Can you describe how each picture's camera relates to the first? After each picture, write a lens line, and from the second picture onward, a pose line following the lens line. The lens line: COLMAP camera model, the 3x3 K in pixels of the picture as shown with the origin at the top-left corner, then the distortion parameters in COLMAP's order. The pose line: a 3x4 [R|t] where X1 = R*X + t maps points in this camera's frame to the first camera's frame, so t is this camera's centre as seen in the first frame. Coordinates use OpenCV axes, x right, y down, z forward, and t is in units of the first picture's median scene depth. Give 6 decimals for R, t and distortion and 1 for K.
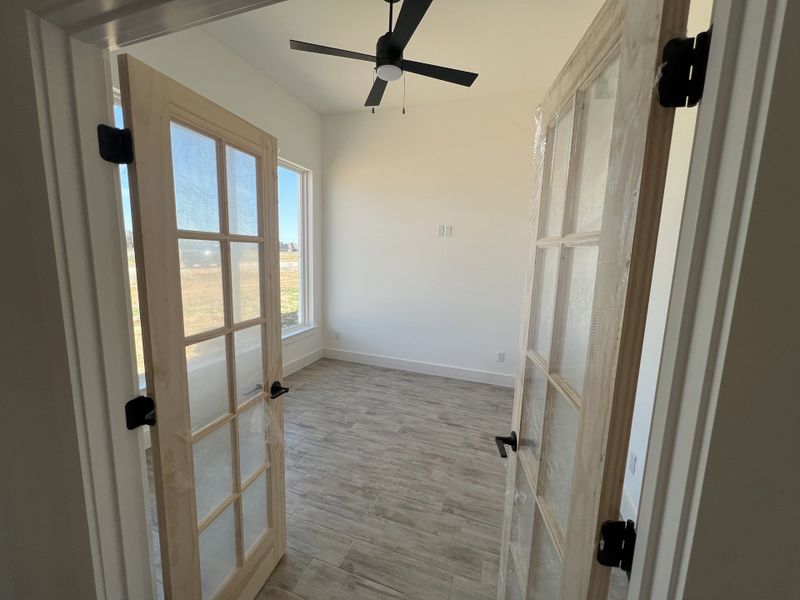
lens RADIAL K [[322.5, 0, 398.8], [0, 322.5, 299.3], [0, 0, 1]] dist [-0.001910, -0.000285]
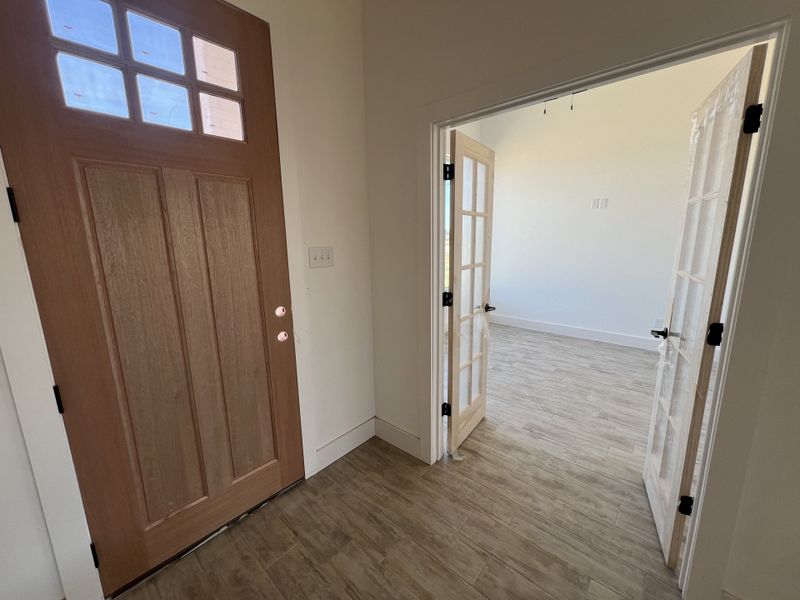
lens RADIAL K [[322.5, 0, 397.3], [0, 322.5, 300.2], [0, 0, 1]] dist [-0.001910, -0.000285]
pose [[0.928183, 0.024266, -0.371332, -0.122638], [-0.006649, 0.998794, 0.048649, 0.099529], [0.372065, -0.042686, 0.927225, -0.414052]]
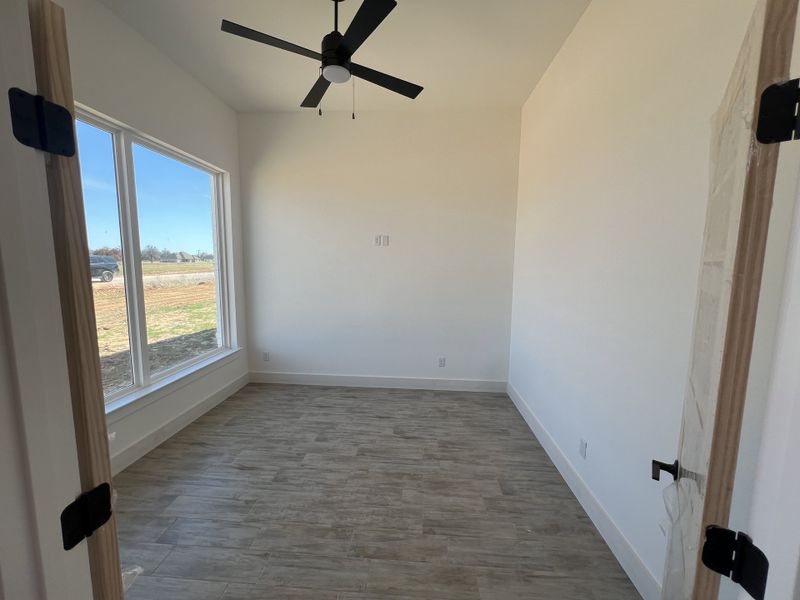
lens RADIAL K [[322.5, 0, 400.7], [0, 322.5, 298.4], [0, 0, 1]] dist [-0.001910, -0.000285]
pose [[0.961022, -0.049274, 0.272047, -0.128158], [0.056108, 0.998273, -0.017394, -0.022196], [-0.270720, 0.031980, 0.962127, 0.062371]]
